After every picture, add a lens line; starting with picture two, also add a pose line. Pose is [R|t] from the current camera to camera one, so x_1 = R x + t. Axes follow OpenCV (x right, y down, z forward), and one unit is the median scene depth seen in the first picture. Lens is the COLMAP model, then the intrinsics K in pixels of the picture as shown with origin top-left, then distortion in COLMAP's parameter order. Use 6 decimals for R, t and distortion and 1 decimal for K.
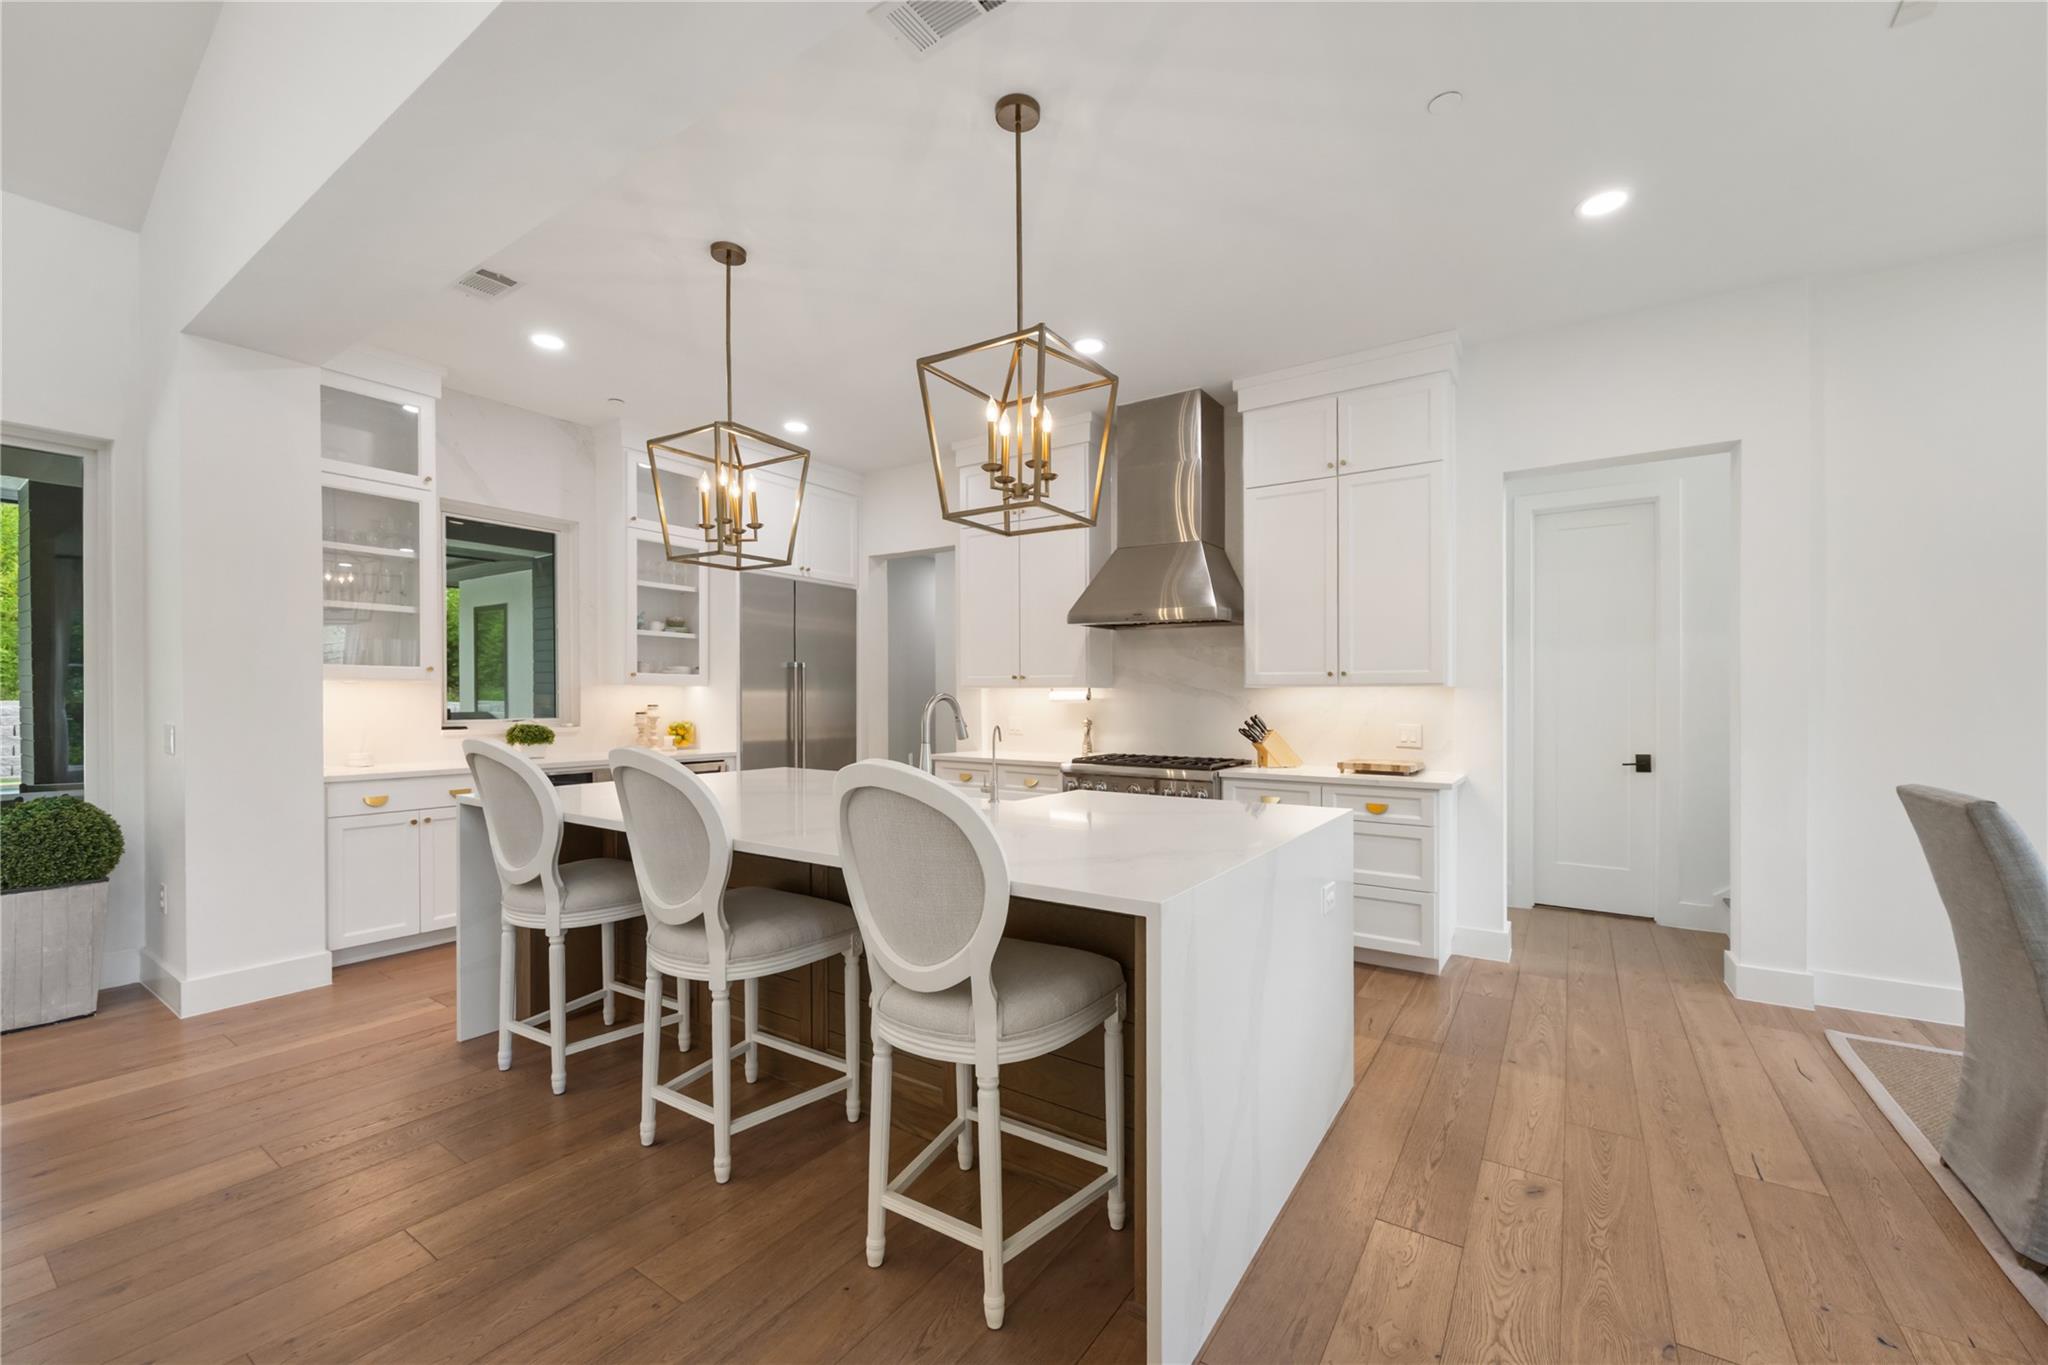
lens RADIAL K [[795.5, 0, 1048.0], [0, 795.5, 696.8], [0, 0, 1]] dist [-0.003464, 0.000377]
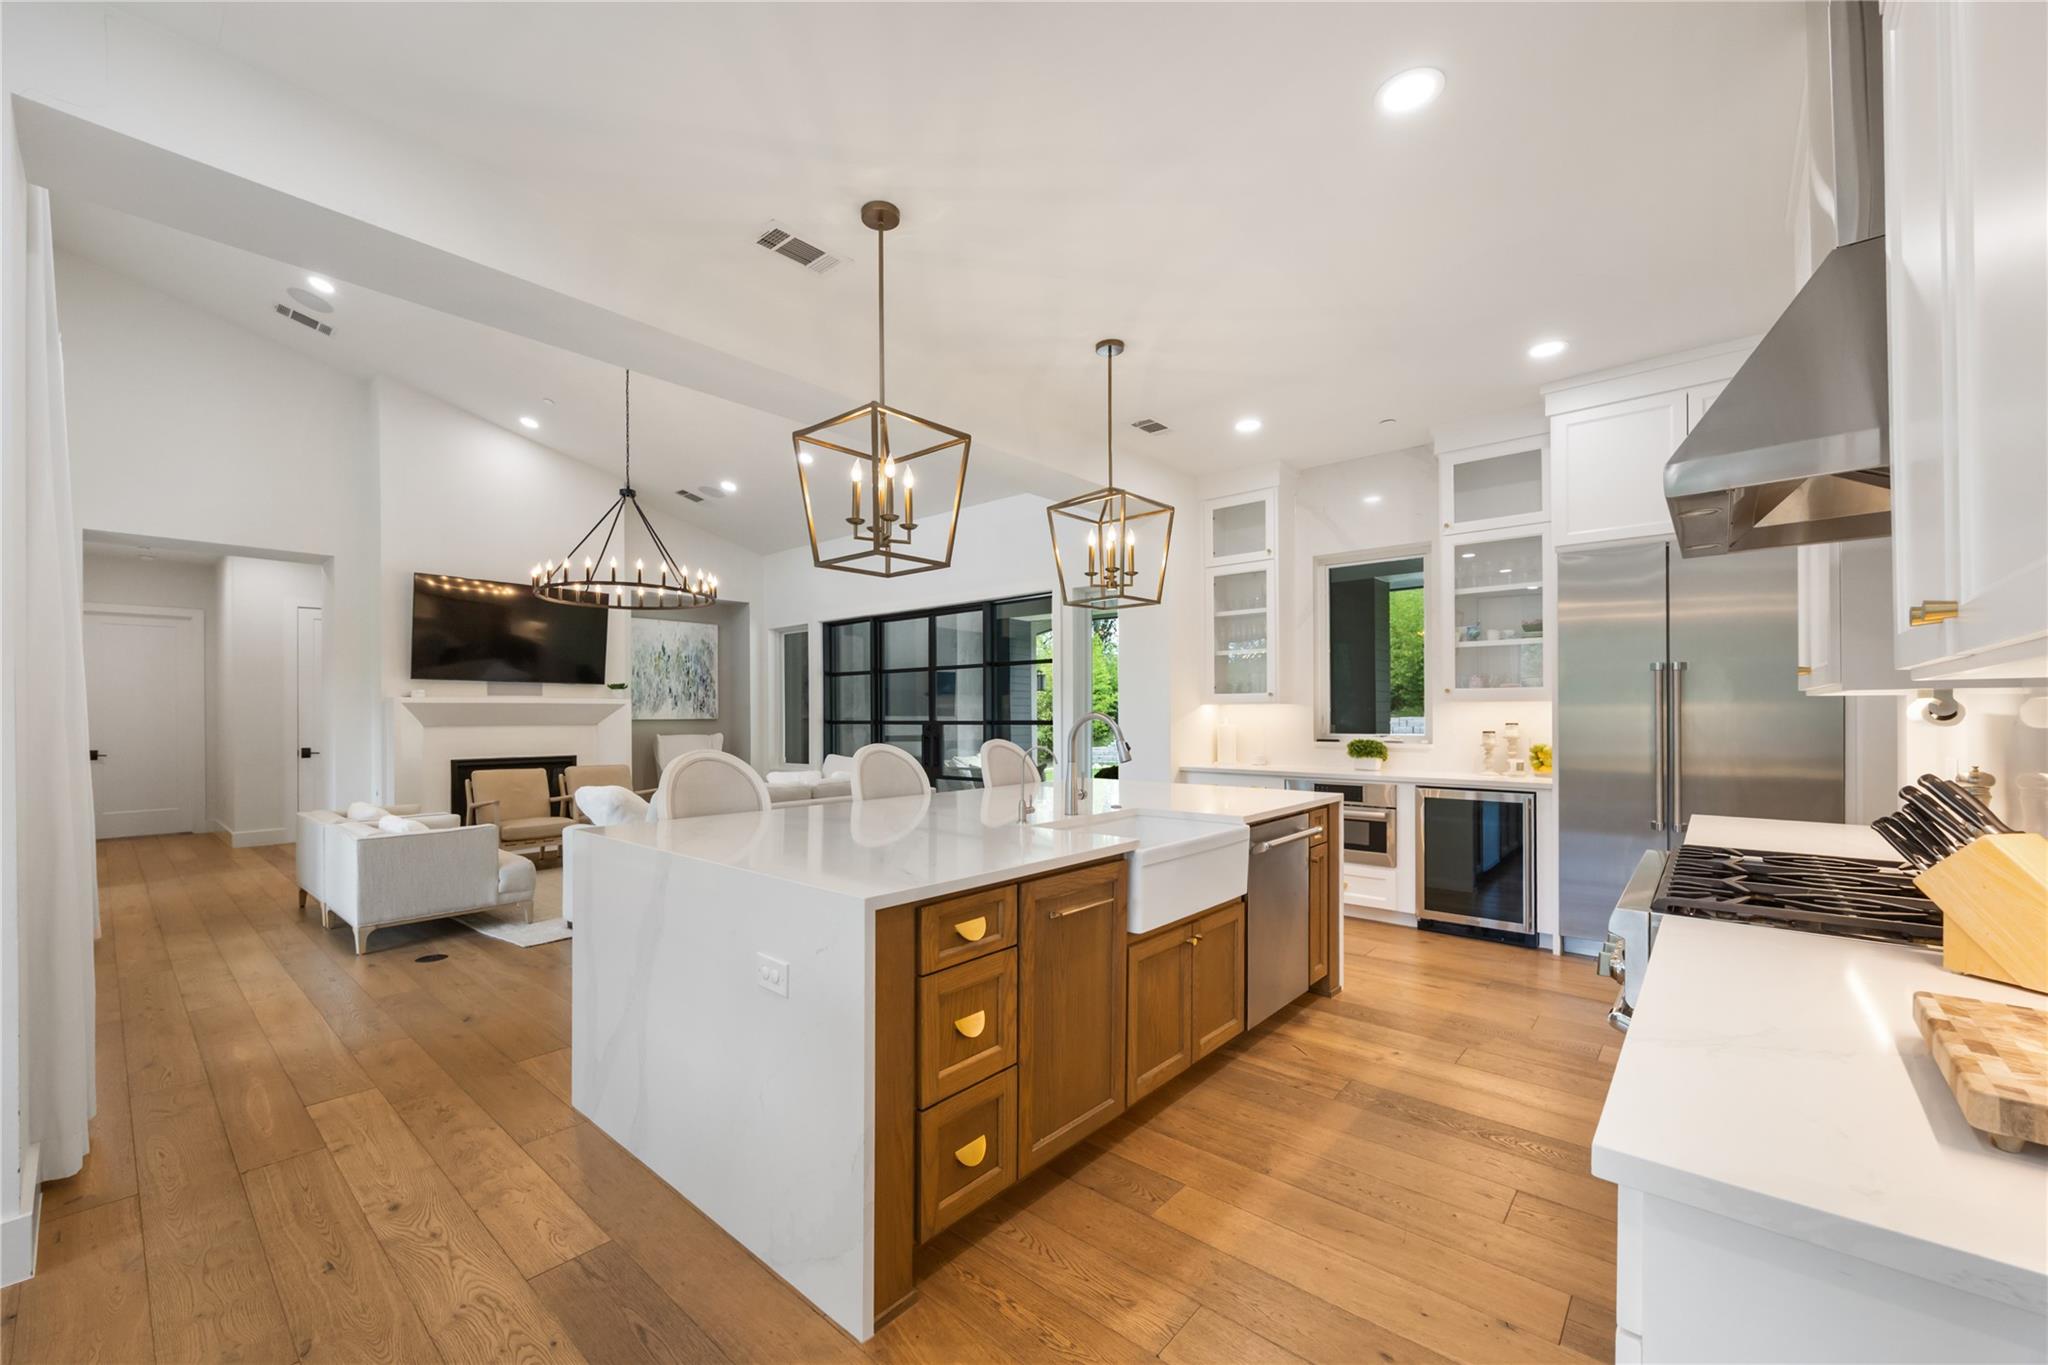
lens RADIAL K [[823.7, 0, 1010.8], [0, 823.7, 710.1], [0, 0, 1]] dist [-0.000172, 0.000395]
pose [[-0.141926, -0.006920, -0.989853, 0.686593], [0.004671, 0.999960, -0.007660, 0.000392], [0.989866, -0.005710, -0.141888, 0.824054]]
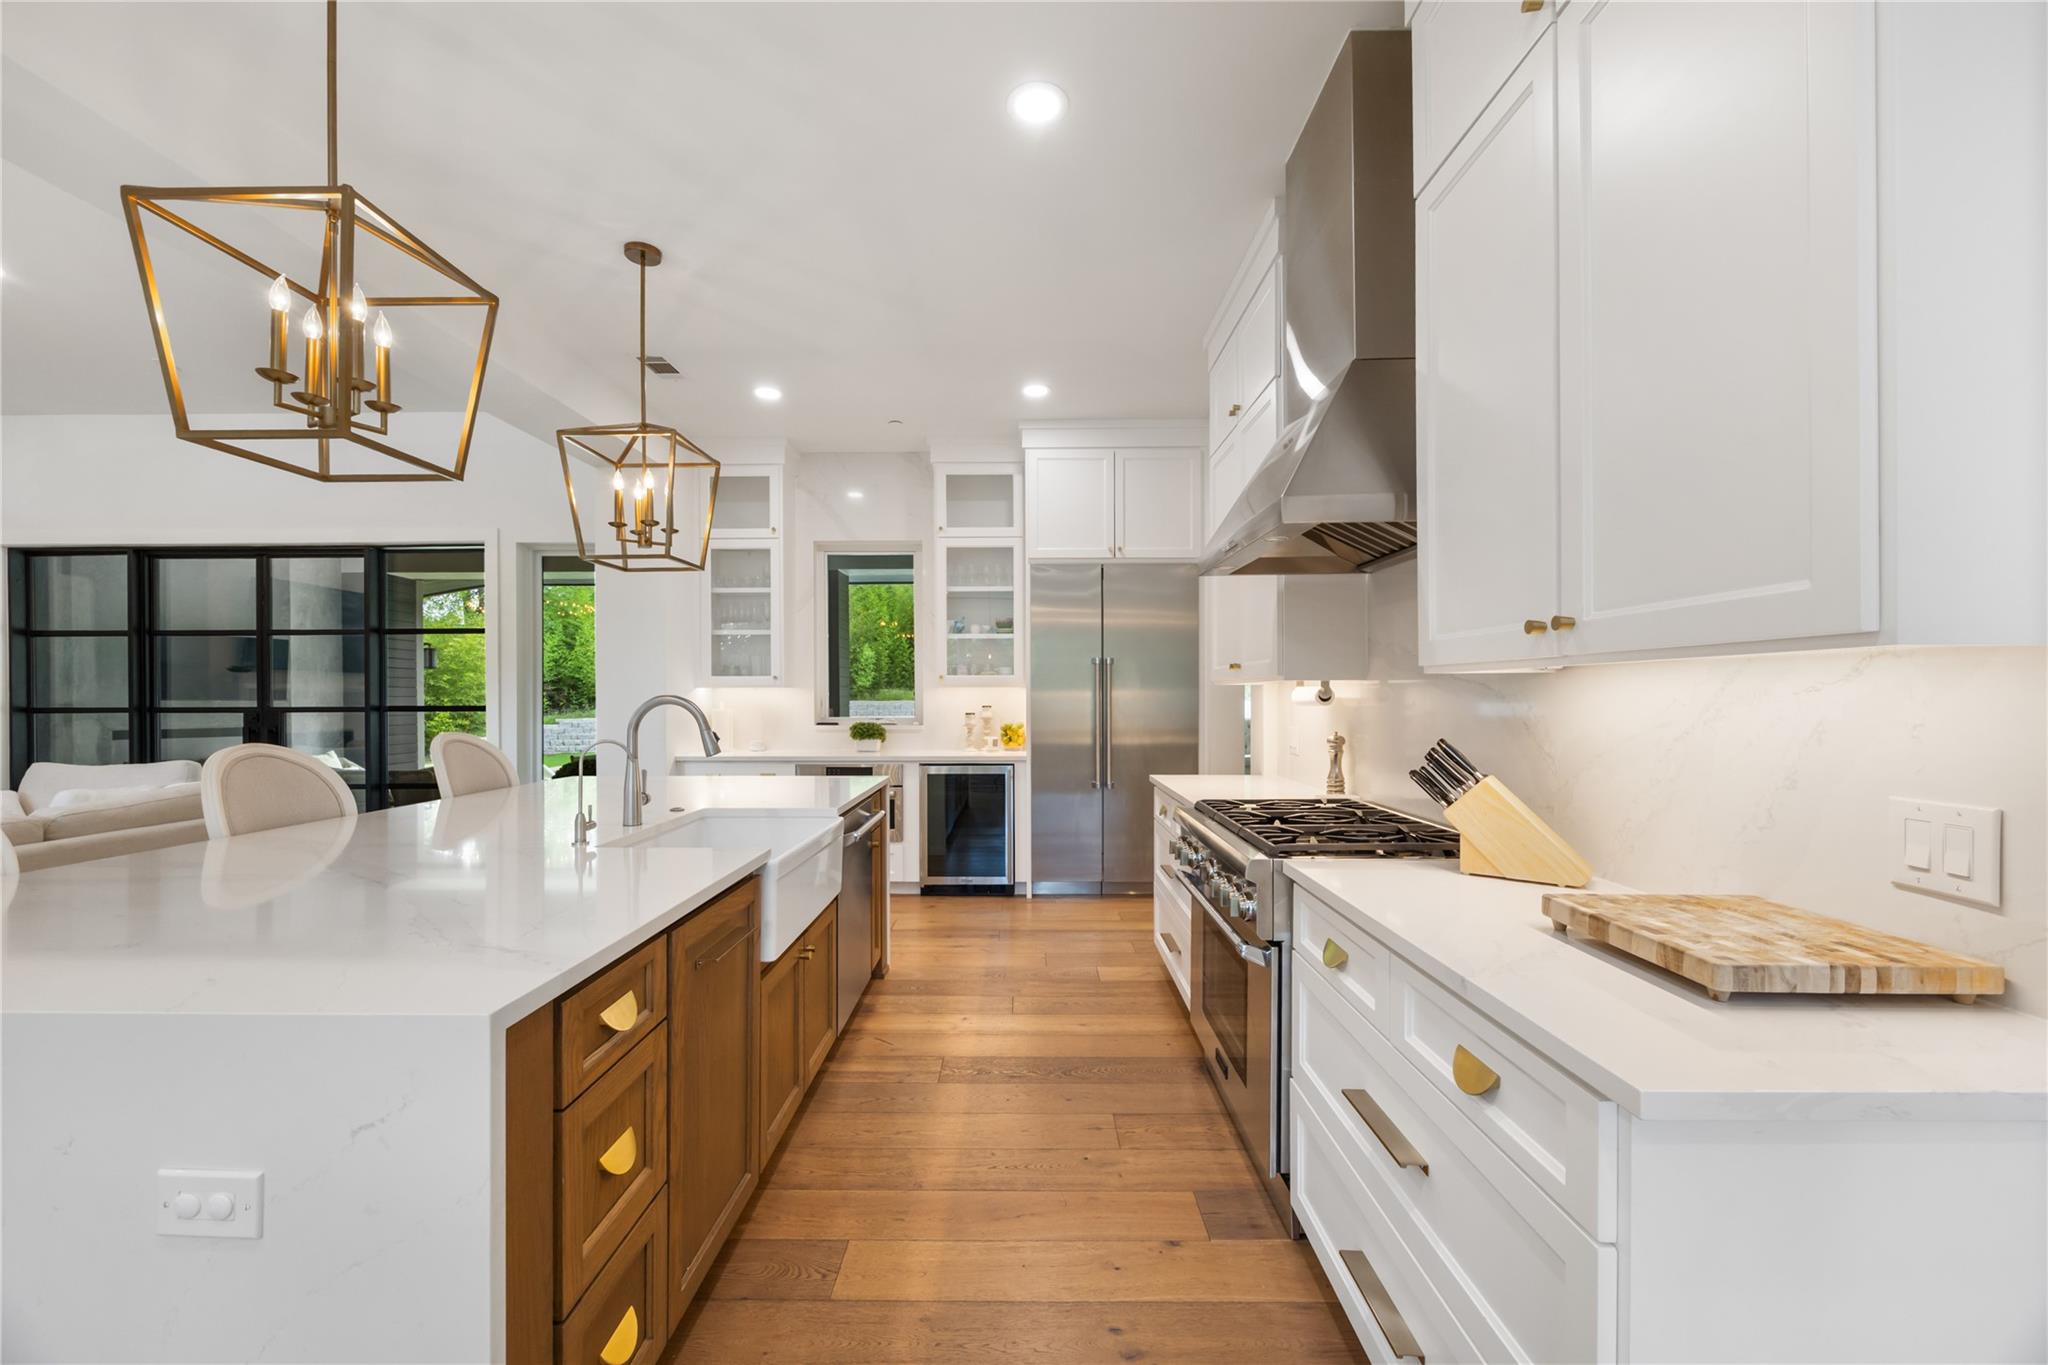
lens RADIAL K [[795.5, 0, 1032.8], [0, 795.5, 697.4], [0, 0, 1]] dist [-0.003464, 0.000377]
pose [[0.549210, -0.002806, -0.835679, 0.559319], [0.005137, 0.999987, 0.000018, -0.000046], [0.835668, -0.004303, 0.549218, 0.689277]]
